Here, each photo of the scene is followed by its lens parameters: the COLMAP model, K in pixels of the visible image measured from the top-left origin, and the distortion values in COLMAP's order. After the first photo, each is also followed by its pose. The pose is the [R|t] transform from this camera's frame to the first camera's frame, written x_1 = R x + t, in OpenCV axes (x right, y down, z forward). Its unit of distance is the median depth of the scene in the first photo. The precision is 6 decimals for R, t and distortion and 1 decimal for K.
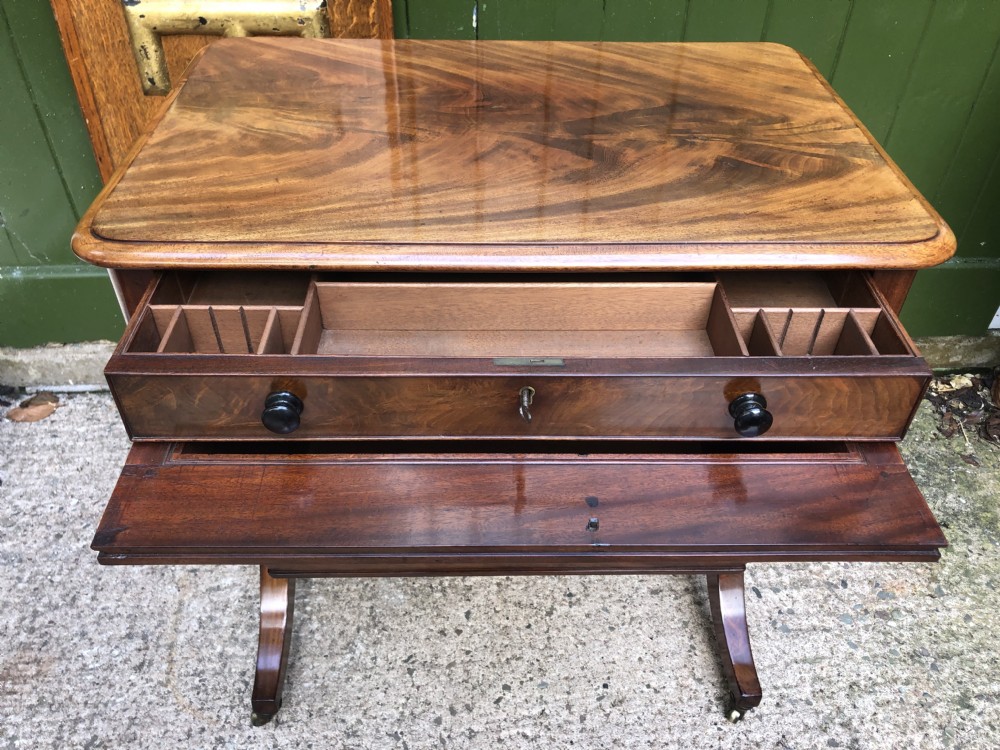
lens RADIAL K [[825.2, 0, 502.6], [0, 825.2, 363.8], [0, 0, 1]] dist [-0.008104, 0.032648]
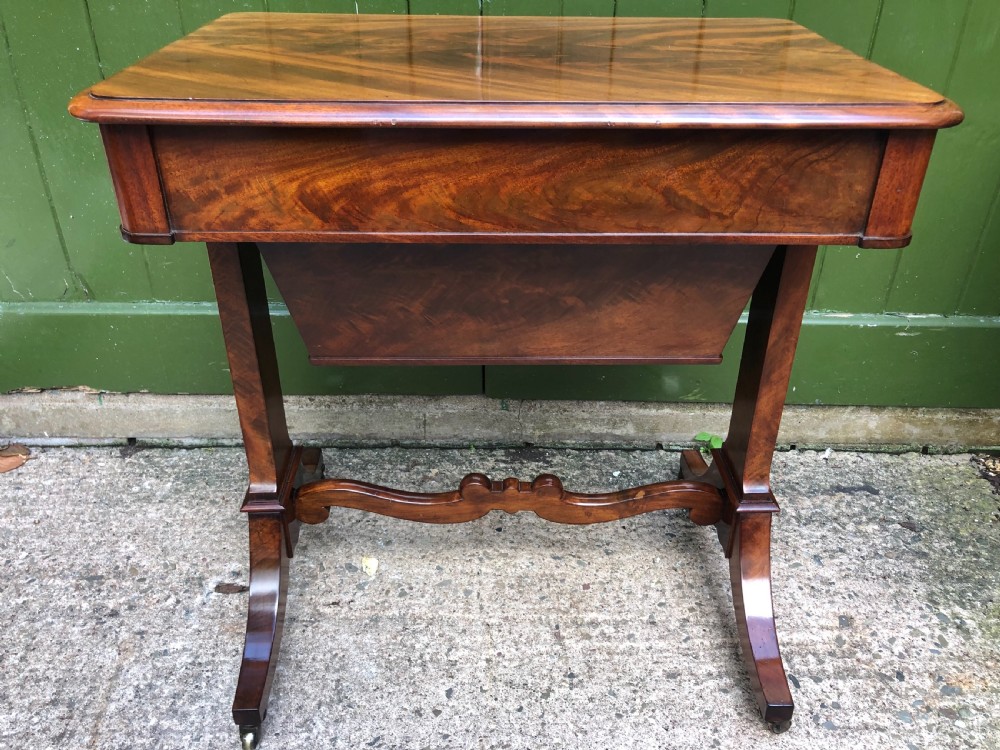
lens RADIAL K [[825.2, 0, 510.1], [0, 825.2, 362.1], [0, 0, 1]] dist [-0.008104, 0.032648]
pose [[0.999003, 0.021131, -0.039317, 0.047837], [-0.027675, 0.984327, -0.174165, 0.118530], [0.035021, 0.175080, 0.983931, 0.111126]]
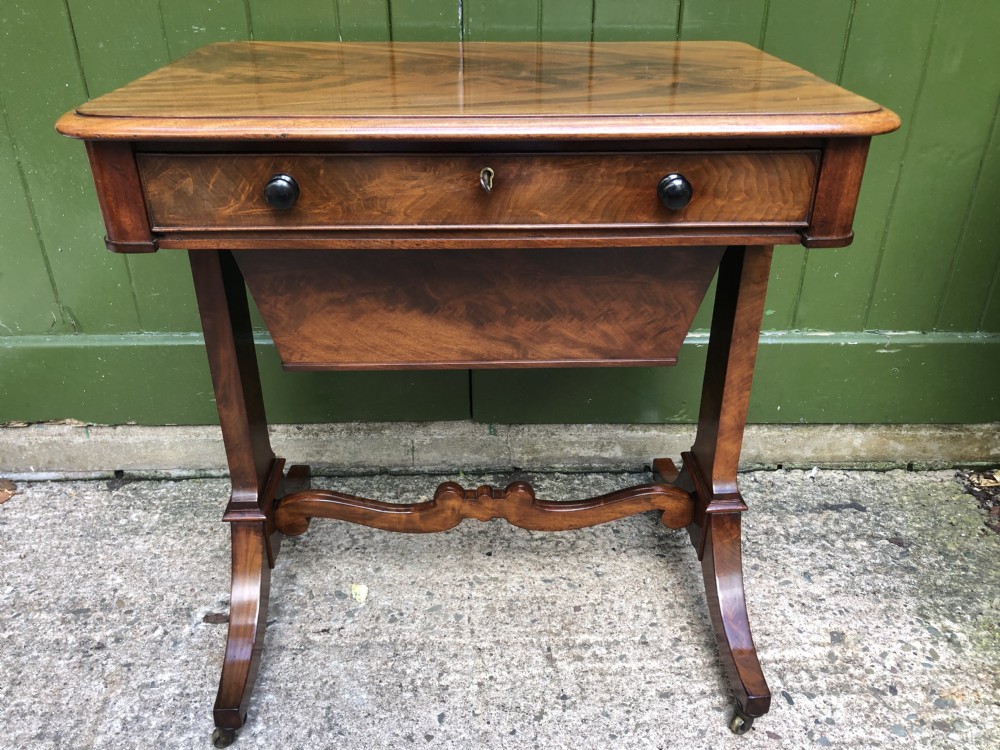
lens RADIAL K [[825.2, 0, 508.4], [0, 825.2, 361.7], [0, 0, 1]] dist [-0.008104, 0.032648]
pose [[0.999620, 0.000680, -0.027539, 0.050495], [-0.006688, 0.975775, -0.218676, 0.137312], [0.026723, 0.218778, 0.975409, 0.105717]]
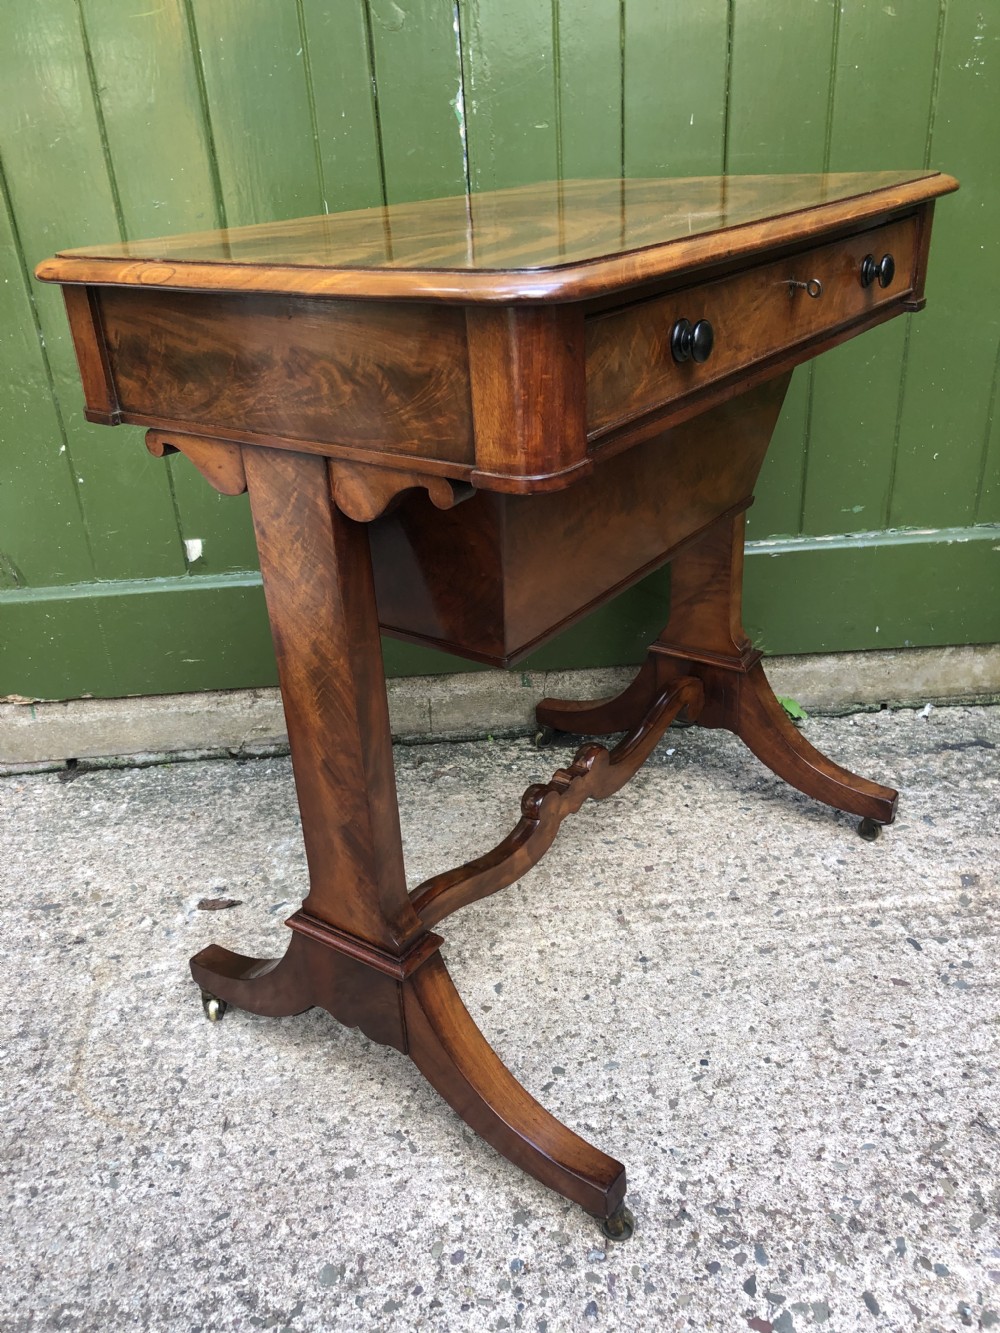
lens RADIAL K [[1100.1, 0, 490.1], [0, 1100.1, 665.1], [0, 0, 1]] dist [-0.008104, 0.032648]
pose [[0.997185, -0.062066, -0.042059, 0.007122], [0.049532, 0.966487, -0.251893, 0.282301], [0.056283, 0.249101, 0.966841, 0.031322]]
